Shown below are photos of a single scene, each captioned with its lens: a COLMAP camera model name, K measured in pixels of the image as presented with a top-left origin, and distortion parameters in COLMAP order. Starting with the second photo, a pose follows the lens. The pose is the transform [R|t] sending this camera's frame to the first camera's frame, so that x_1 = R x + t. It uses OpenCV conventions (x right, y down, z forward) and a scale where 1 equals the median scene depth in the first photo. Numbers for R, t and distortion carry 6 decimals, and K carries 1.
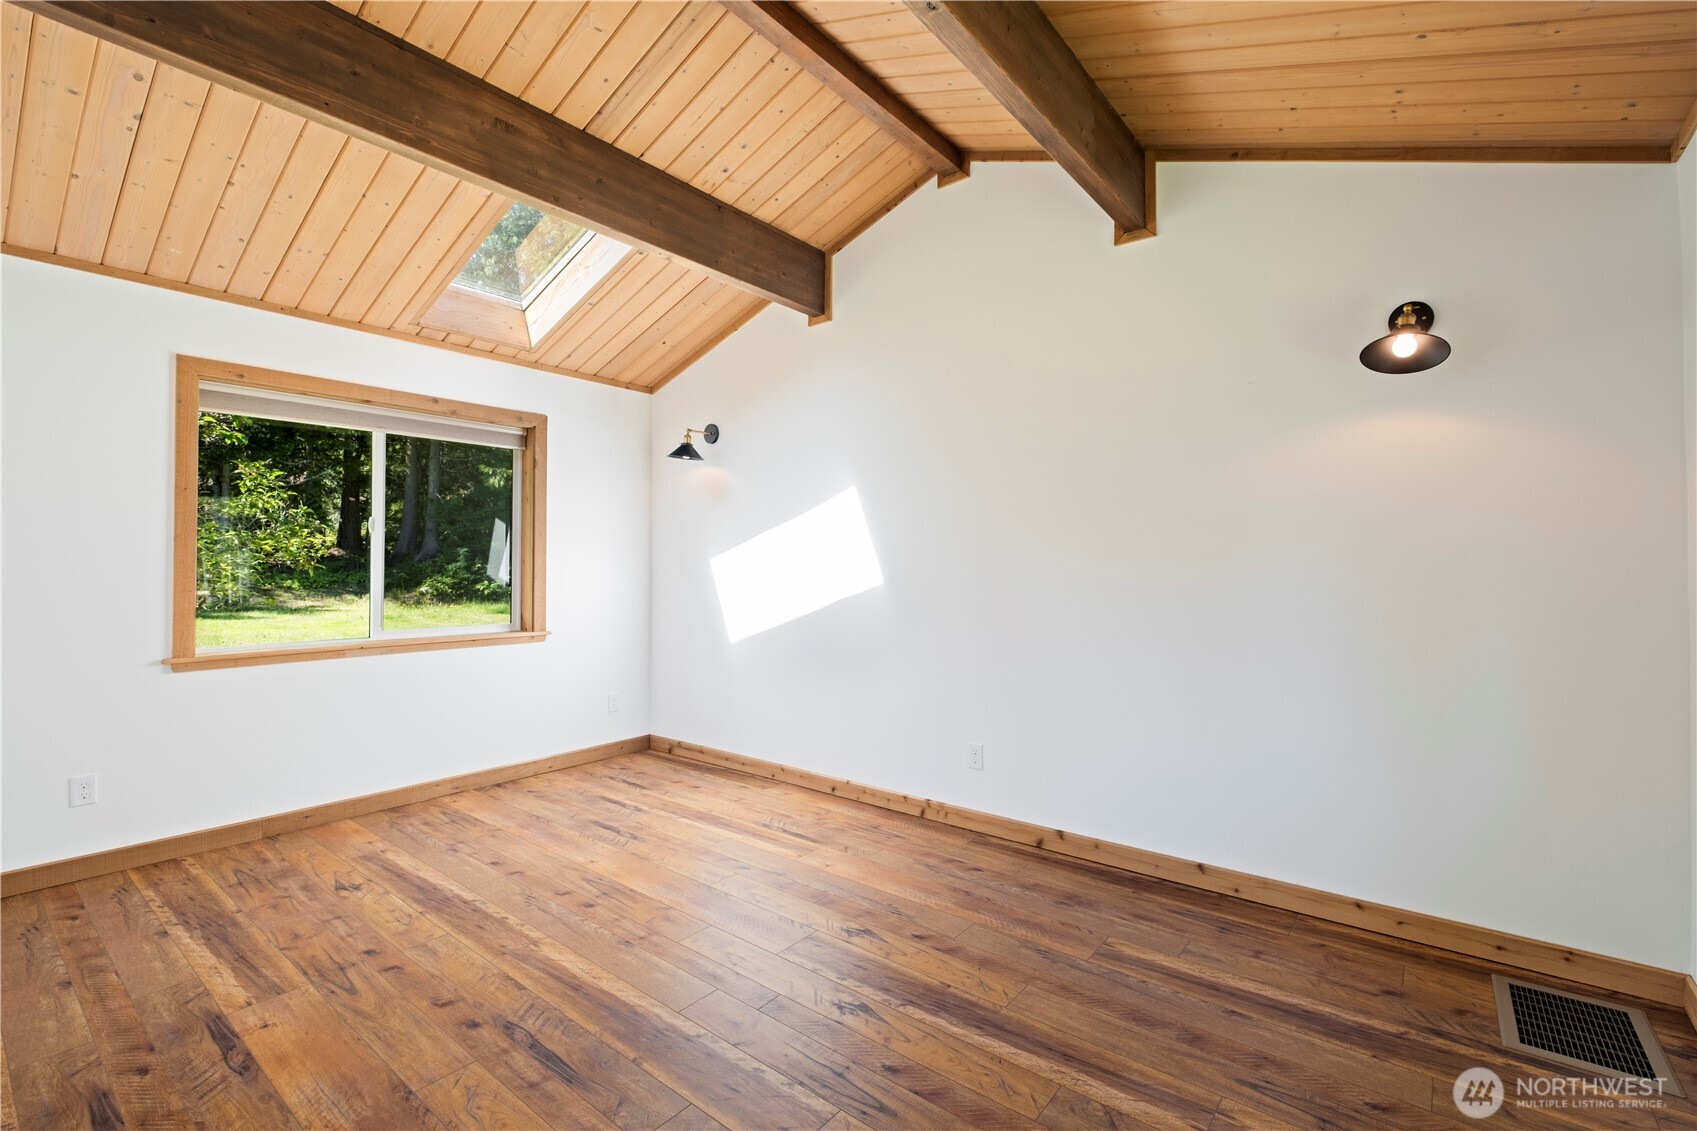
lens RADIAL K [[738.7, 0, 823.1], [0, 738.7, 555.0], [0, 0, 1]] dist [0.001986, -0.005129]
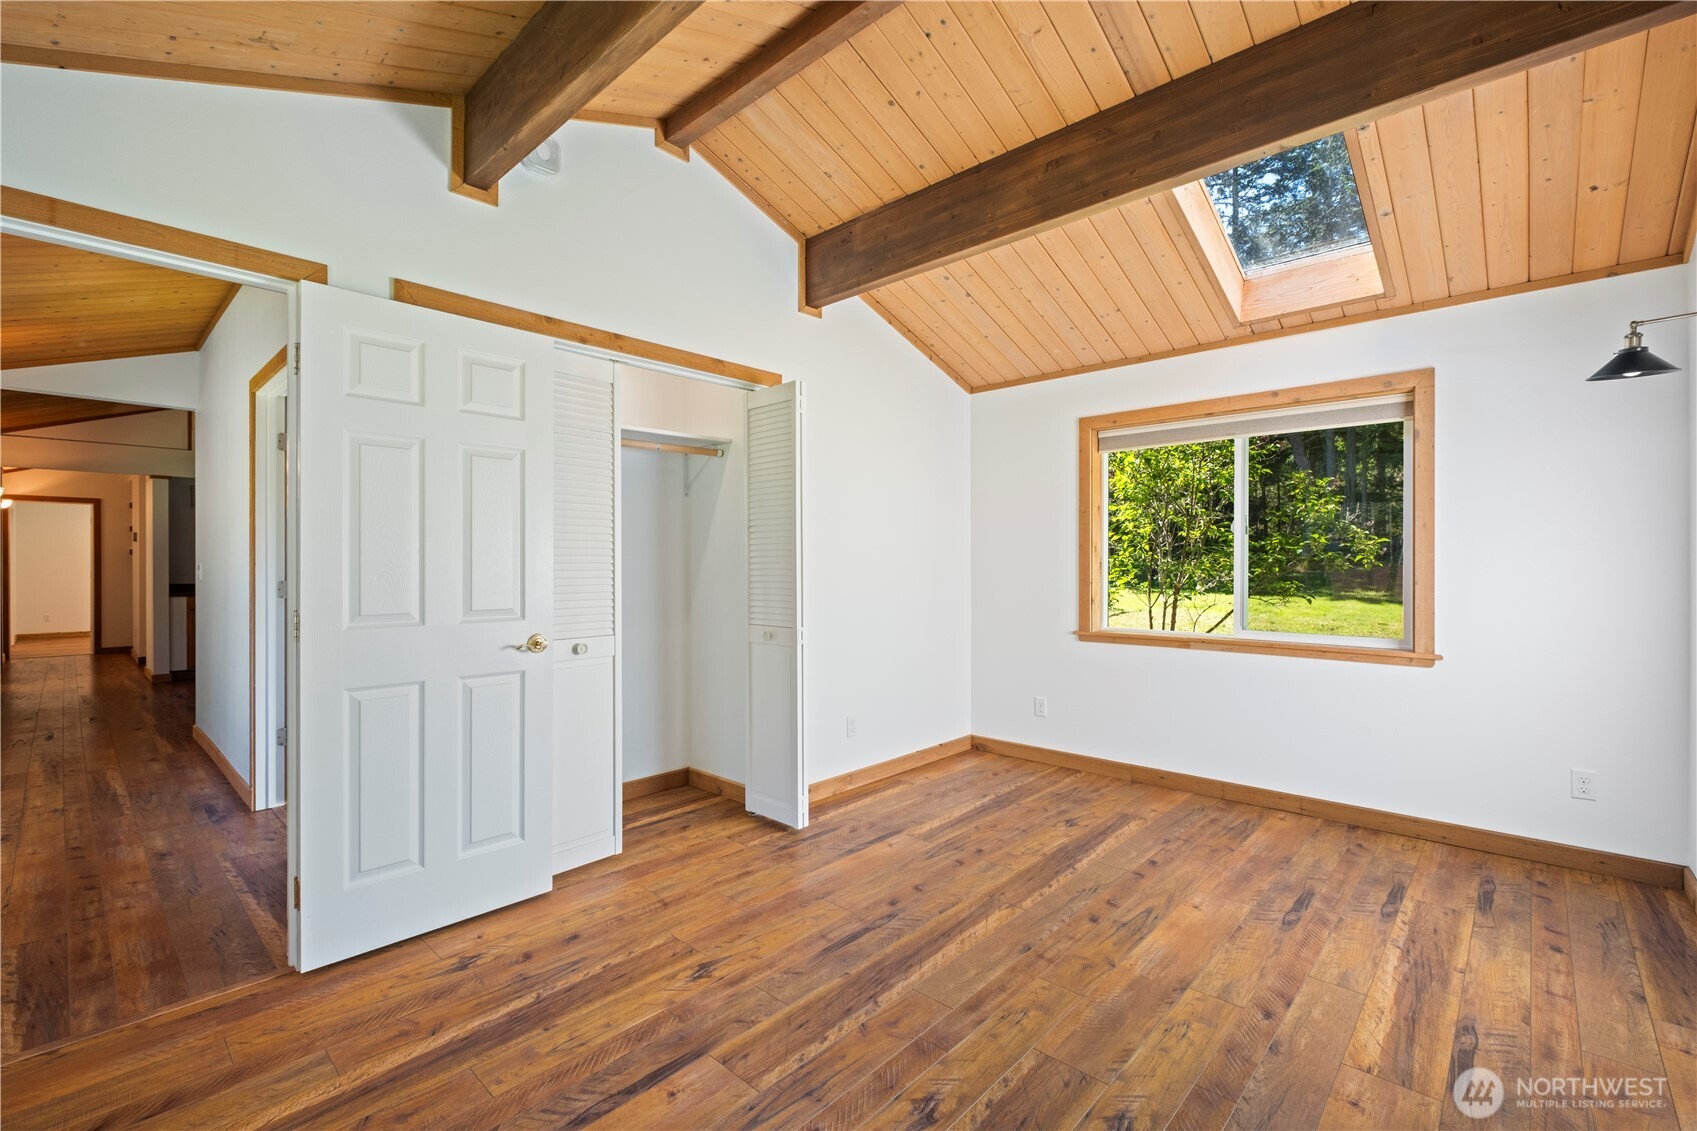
lens RADIAL K [[715.1, 0, 848.5], [0, 715.1, 565.5], [0, 0, 1]] dist [0.001658, -0.005930]
pose [[-0.040685, 0.001036, -0.999171, 0.498243], [0.013514, 0.999909, 0.000486, 0.005399], [0.999081, -0.013483, -0.040695, 0.573280]]
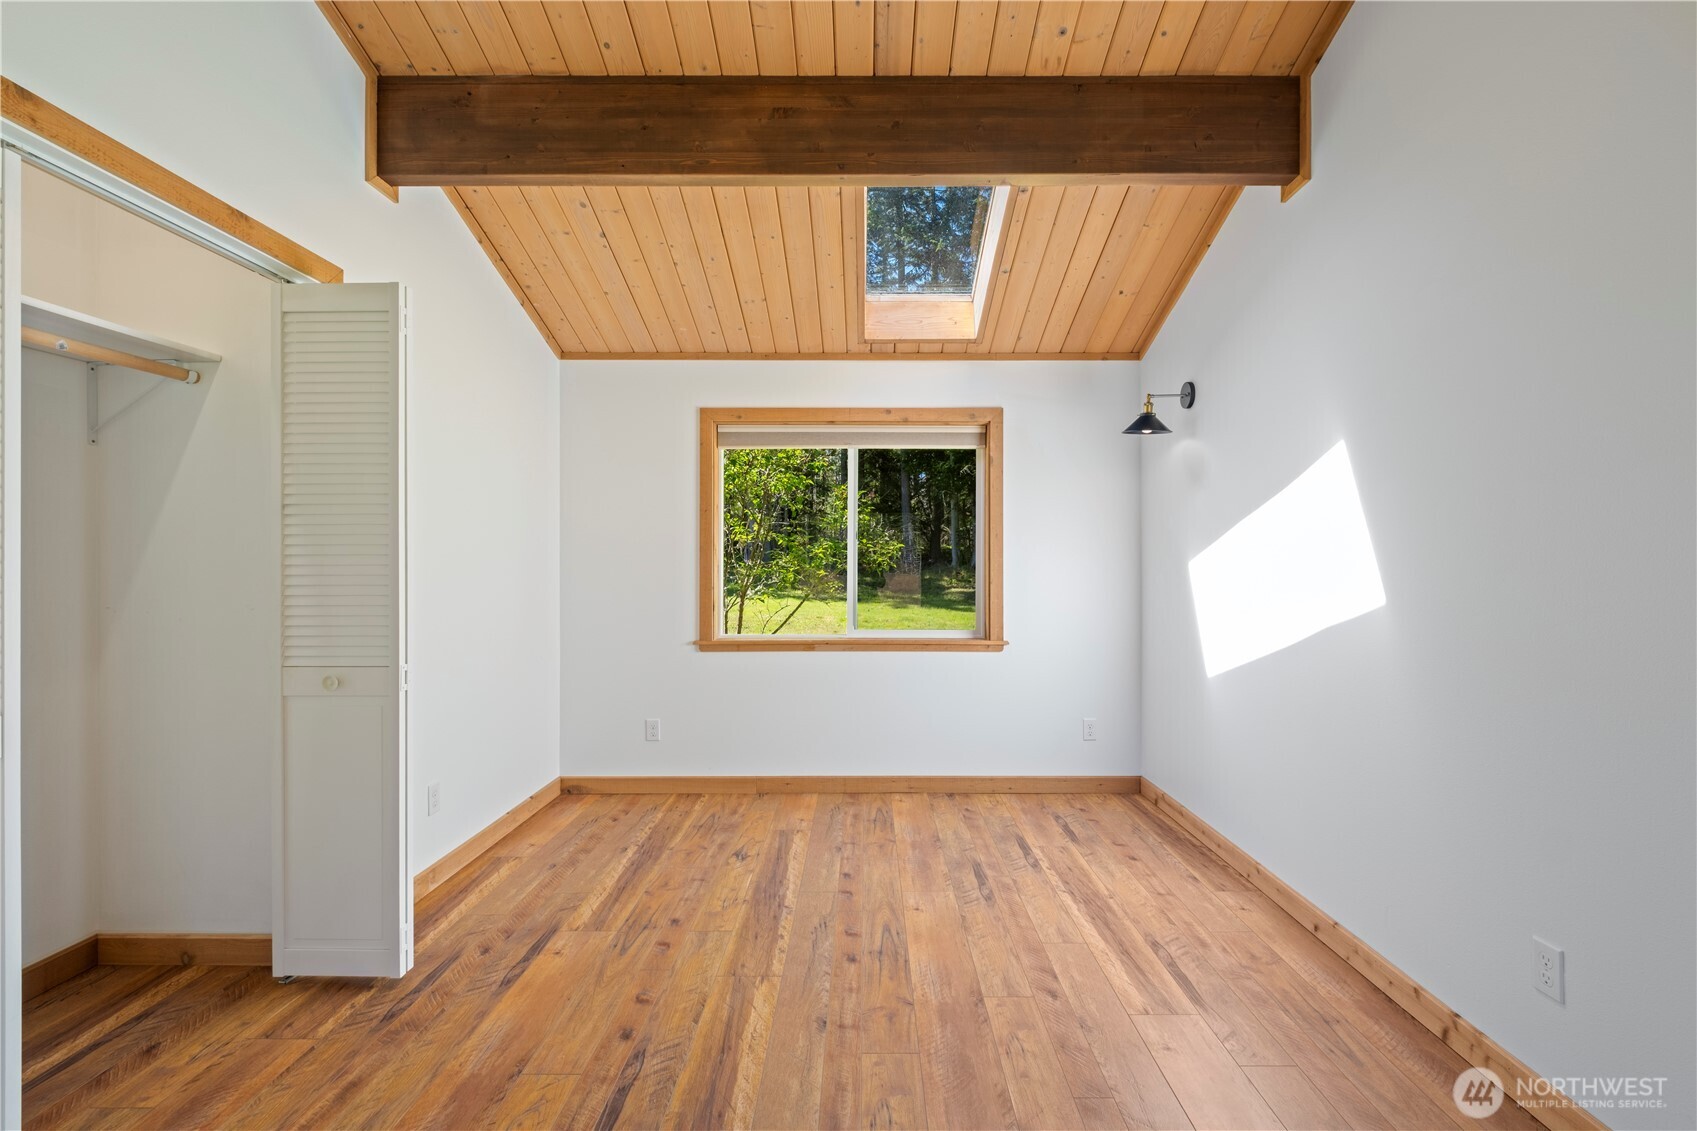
lens RADIAL K [[732.0, 0, 858.7], [0, 732.0, 564.9], [0, 0, 1]] dist [0.006700, -0.005264]
pose [[0.641933, -0.004126, -0.766750, 0.282437], [0.011070, 0.999931, 0.003887, 0.003092], [0.766681, -0.010983, 0.641934, 0.359056]]
